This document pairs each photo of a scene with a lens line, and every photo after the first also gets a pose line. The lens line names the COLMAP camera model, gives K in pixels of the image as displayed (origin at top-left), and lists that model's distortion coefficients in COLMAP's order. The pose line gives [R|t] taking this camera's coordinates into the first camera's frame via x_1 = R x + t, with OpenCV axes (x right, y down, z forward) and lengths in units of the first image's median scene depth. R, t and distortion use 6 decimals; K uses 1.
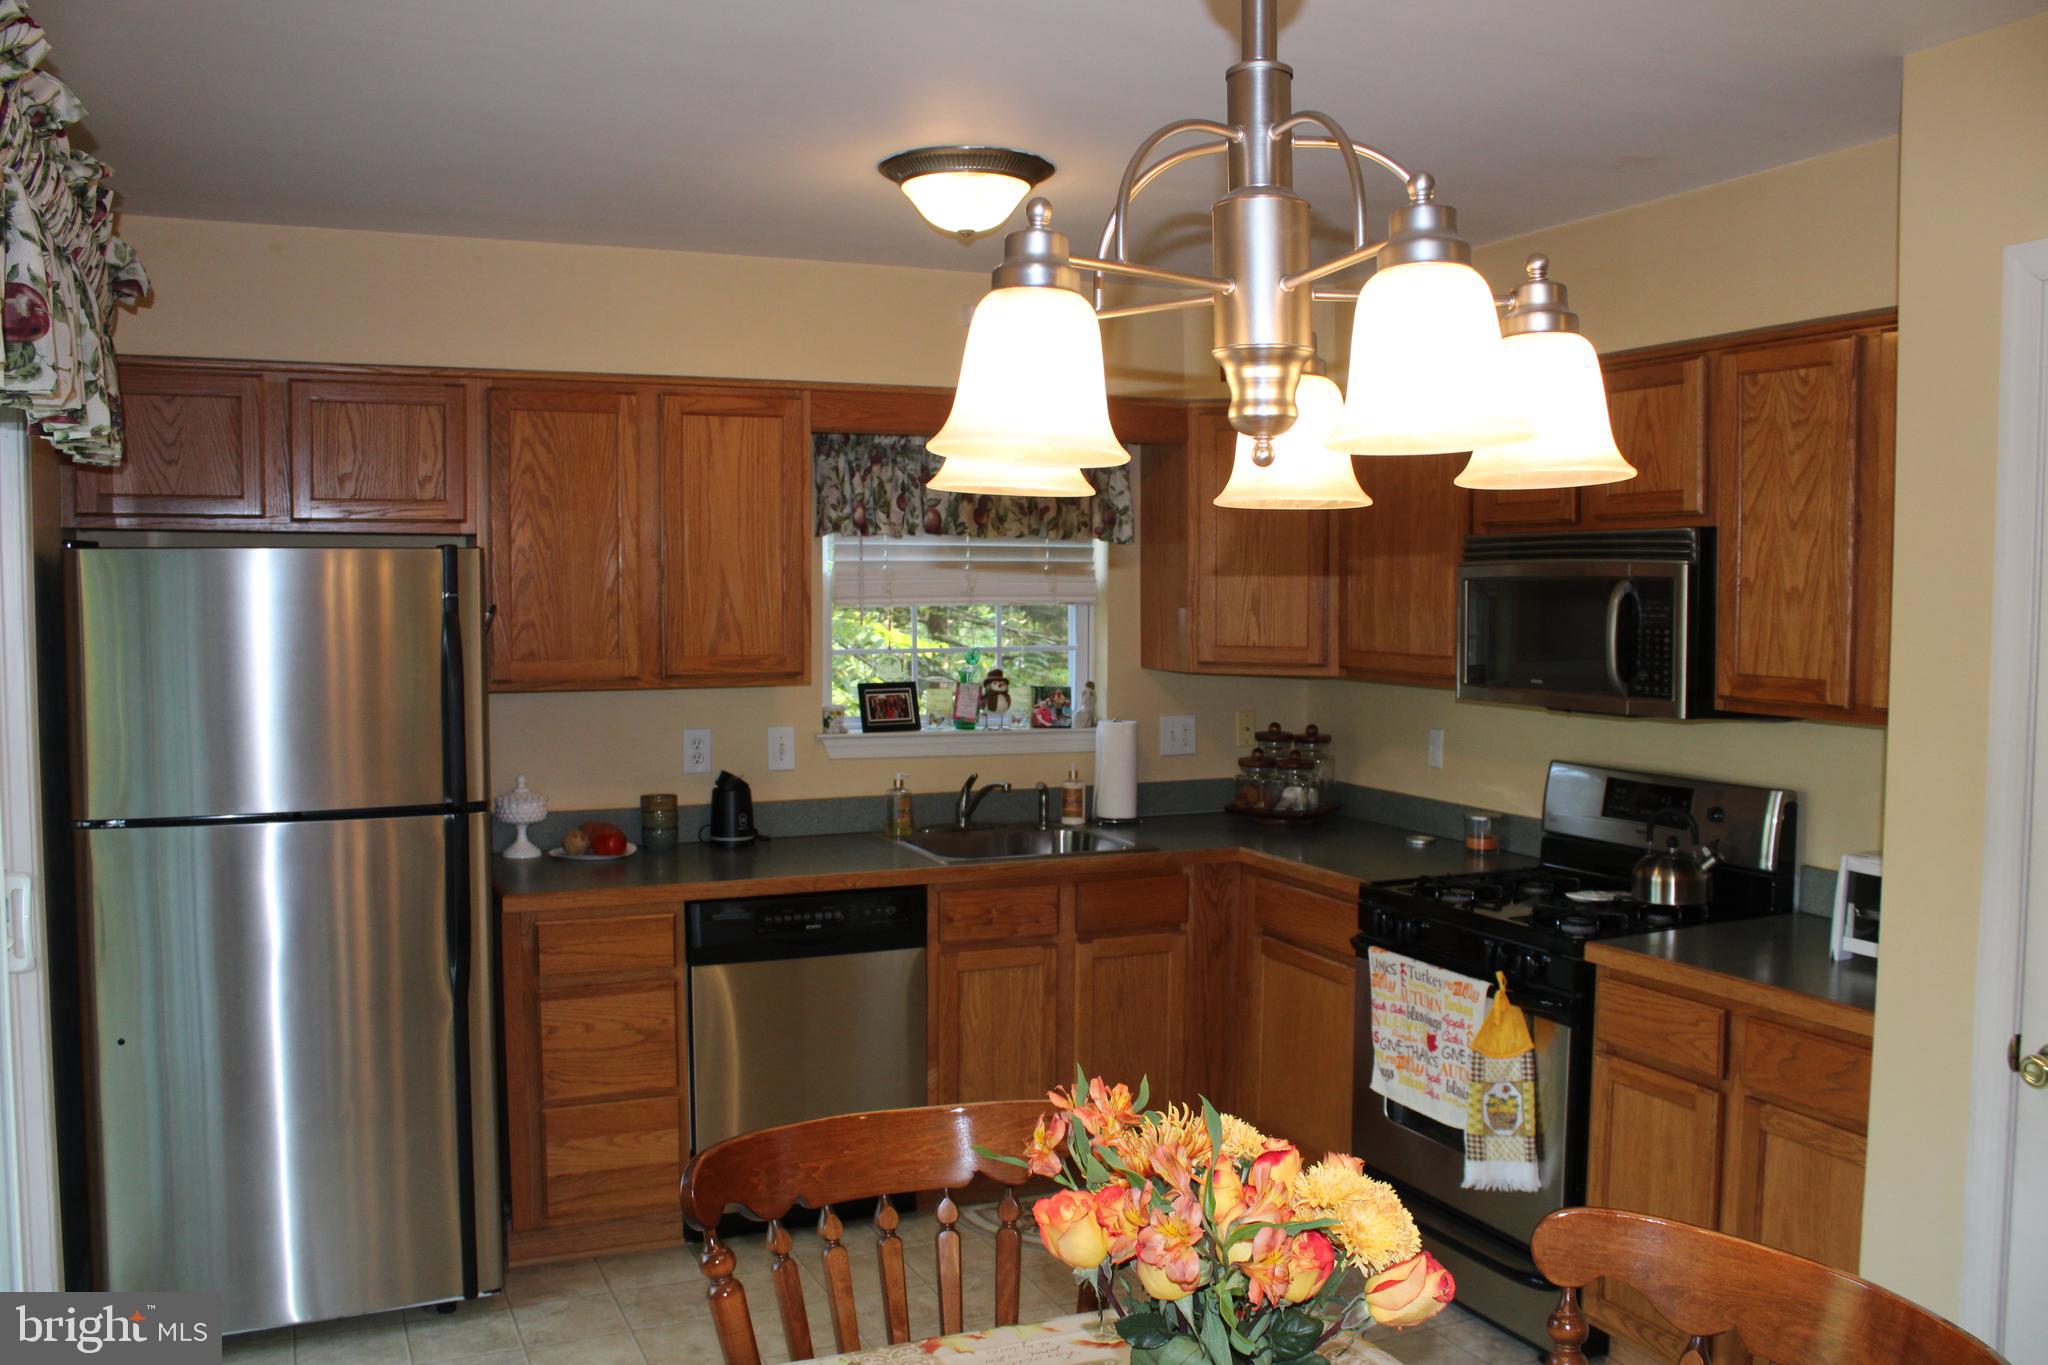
lens RADIAL K [[1711.4, 0, 1024.7], [0, 1711.4, 702.0], [0, 0, 1]] dist [-0.165149, 0.148807]
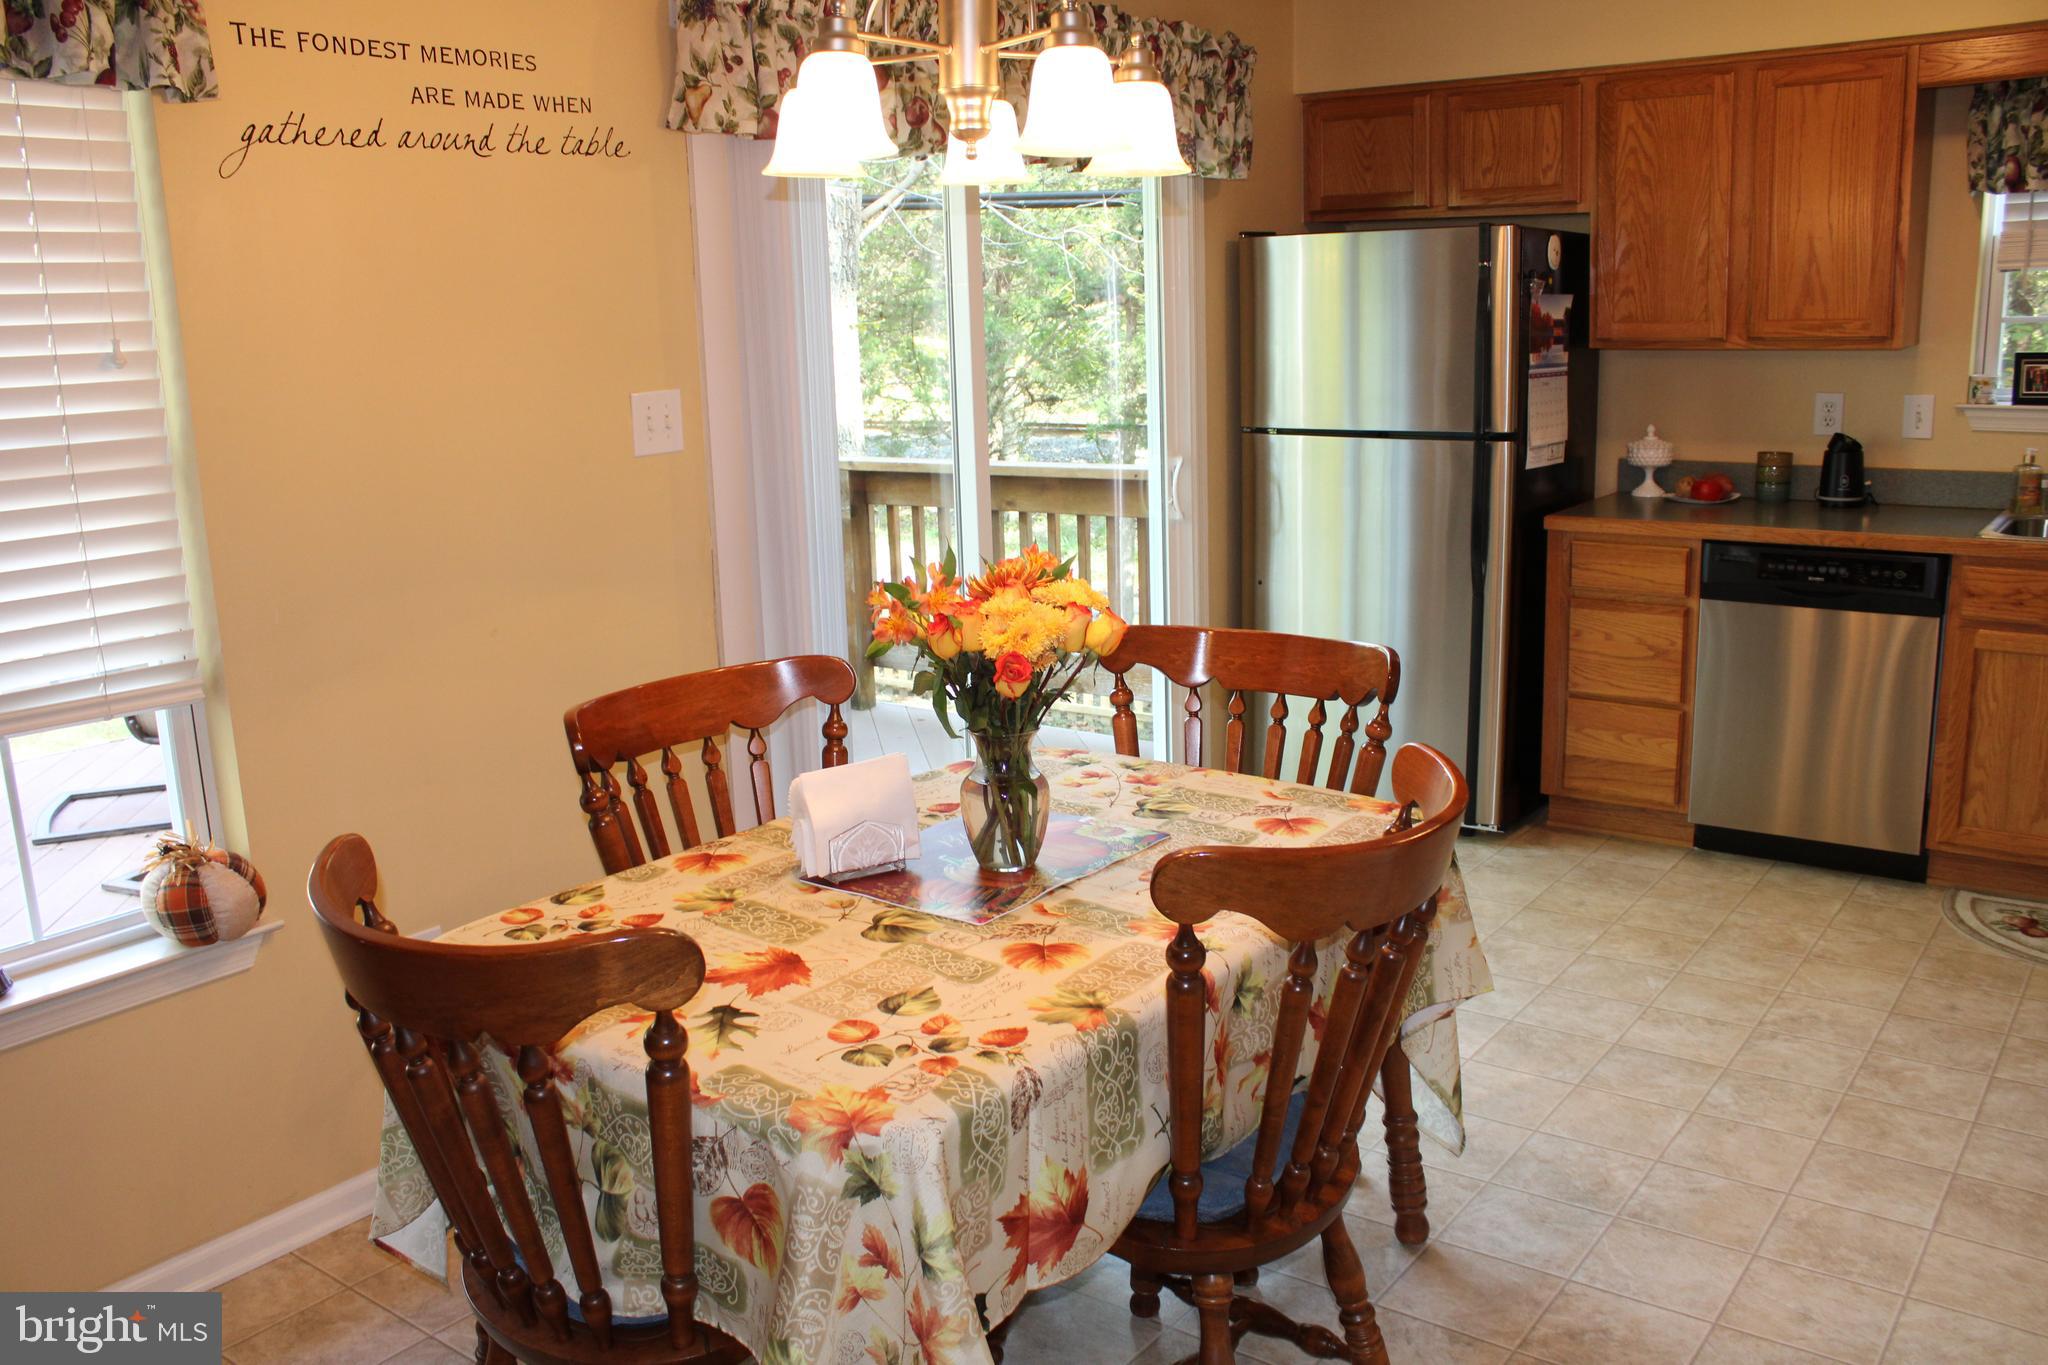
lens RADIAL K [[1711.4, 0, 1024.7], [0, 1711.4, 702.0], [0, 0, 1]] dist [-0.165149, 0.148807]
pose [[0.480270, 0.180484, -0.858351, 0.525627], [-0.023409, 0.980890, 0.193152, 0.019317], [0.876808, -0.072672, 0.475317, 0.074737]]
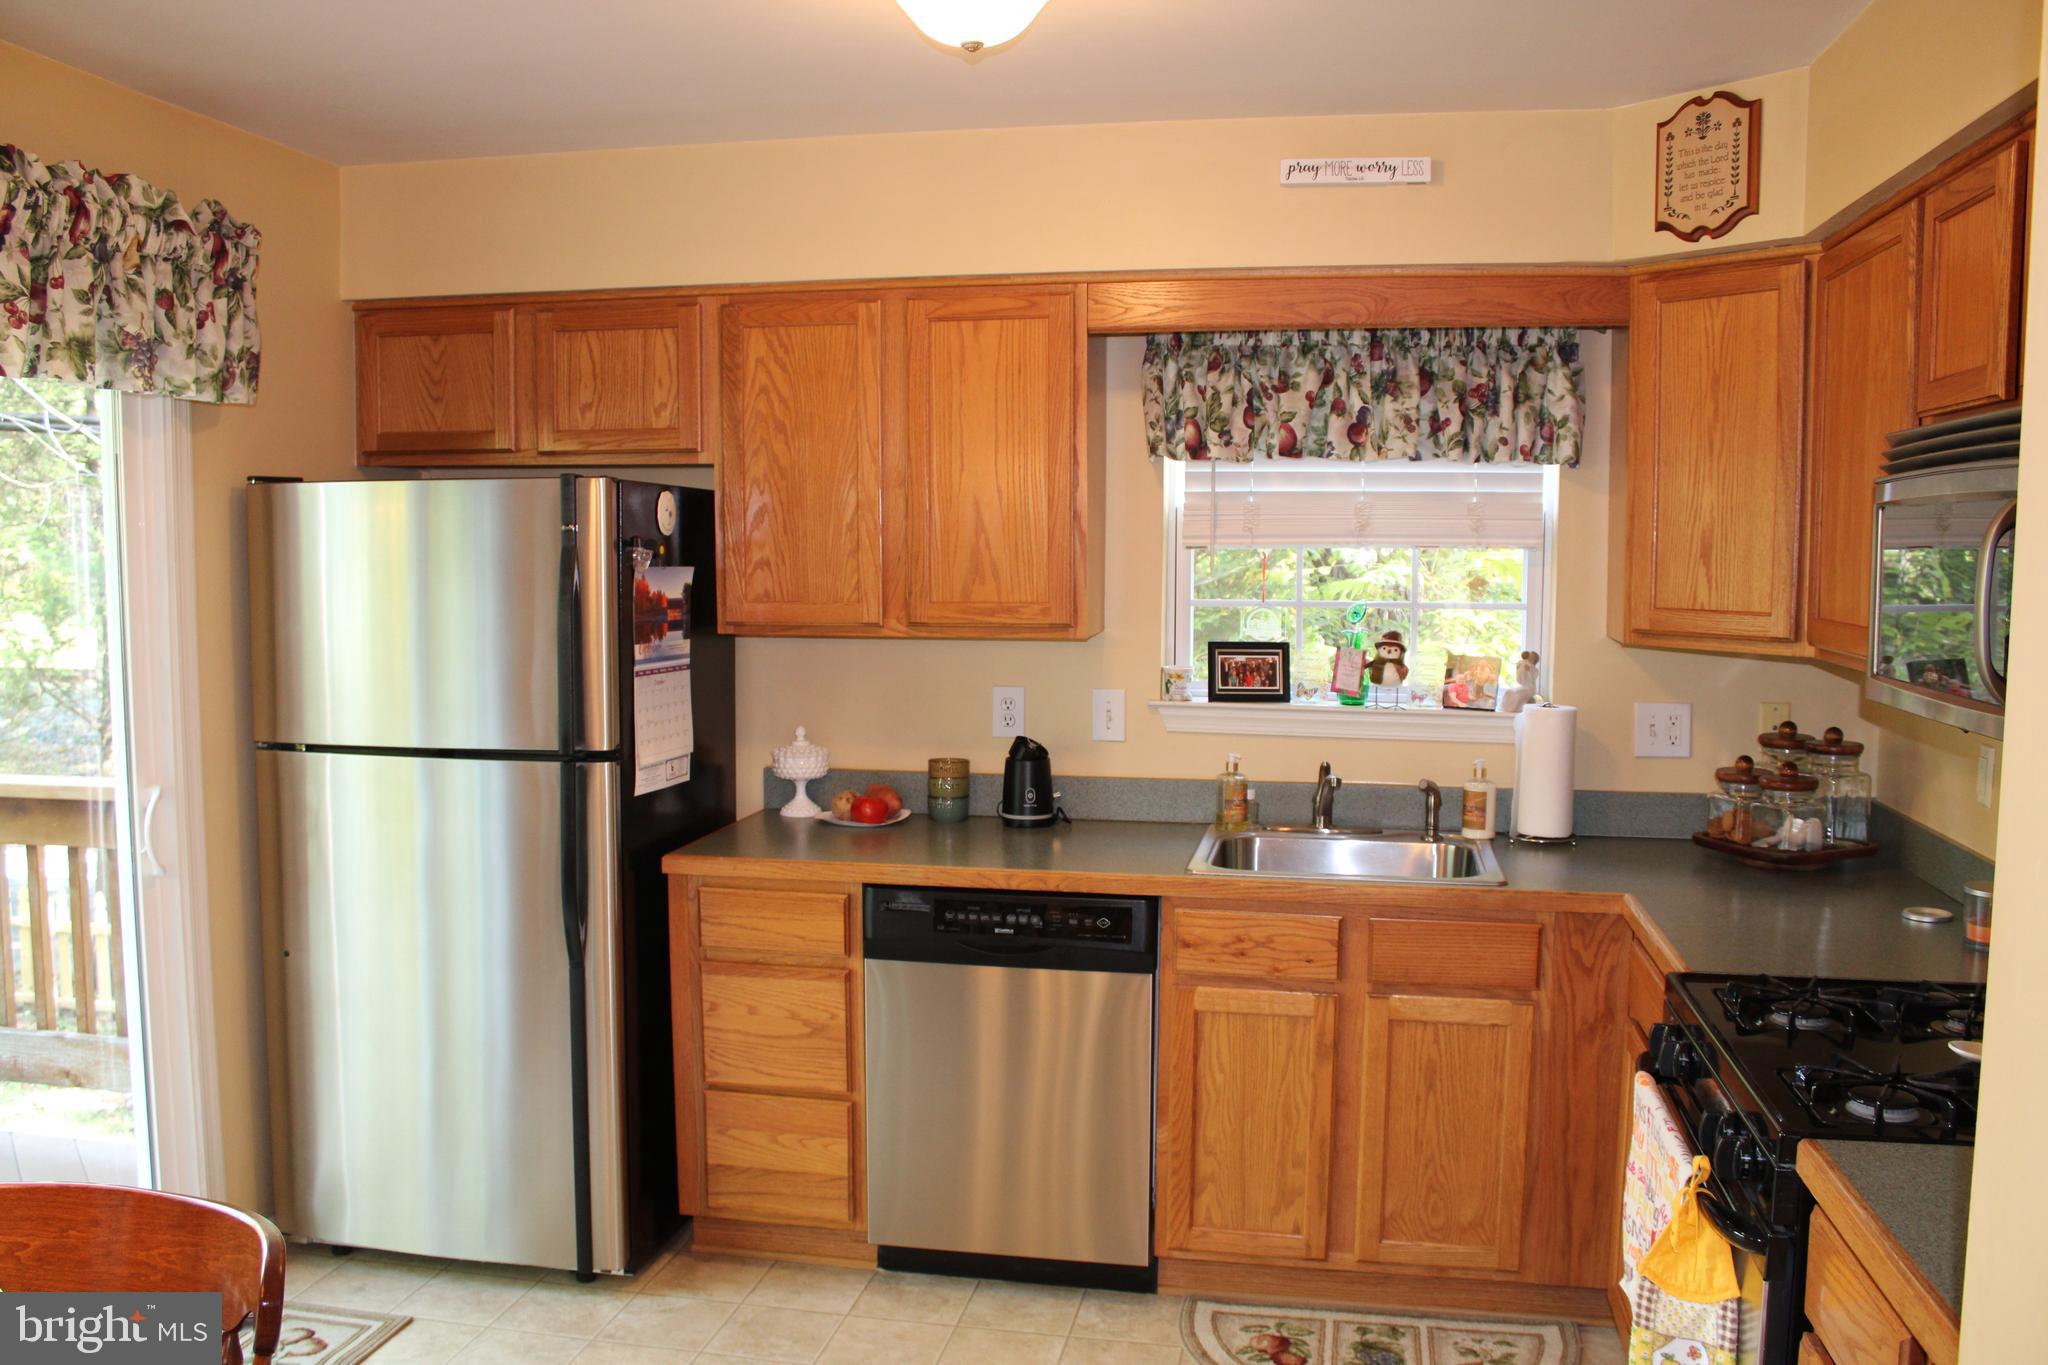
lens RADIAL K [[1711.4, 0, 1024.7], [0, 1711.4, 702.0], [0, 0, 1]] dist [-0.165149, 0.148807]
pose [[0.815526, 0.055279, -0.576074, 0.348993], [-0.040555, 0.998439, 0.038396, -0.011241], [0.577297, -0.007950, 0.816495, 0.322382]]
